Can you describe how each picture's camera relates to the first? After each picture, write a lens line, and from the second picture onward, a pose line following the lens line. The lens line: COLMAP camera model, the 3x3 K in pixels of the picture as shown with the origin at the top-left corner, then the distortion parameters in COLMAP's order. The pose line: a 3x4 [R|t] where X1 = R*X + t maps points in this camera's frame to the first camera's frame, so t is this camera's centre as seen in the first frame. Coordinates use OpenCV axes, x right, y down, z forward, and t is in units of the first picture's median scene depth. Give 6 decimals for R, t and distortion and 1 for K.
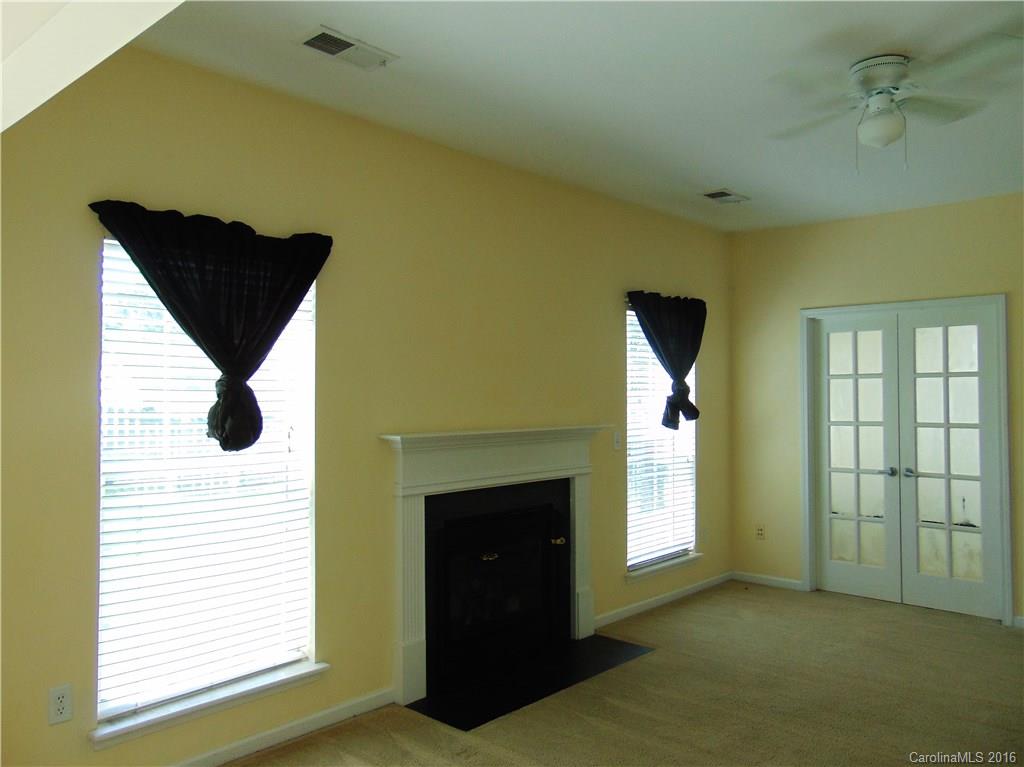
lens RADIAL K [[766.7, 0, 507.1], [0, 766.7, 385.6], [0, 0, 1]] dist [-0.014842, 0.046457]
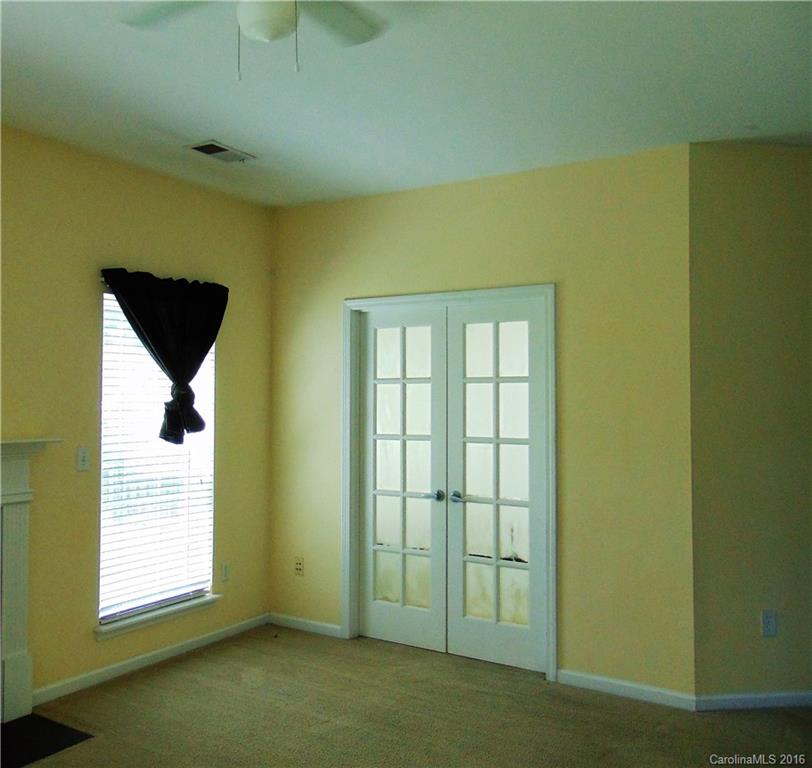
lens RADIAL K [[684.2, 0, 407.0], [0, 684.2, 385.8], [0, 0, 1]] dist [-0.011891, 0.029974]
pose [[0.993874, 0.012040, 0.109860, 0.387971], [-0.011894, 0.999927, -0.001985, -0.005117], [-0.109876, 0.000666, 0.993945, 0.265511]]
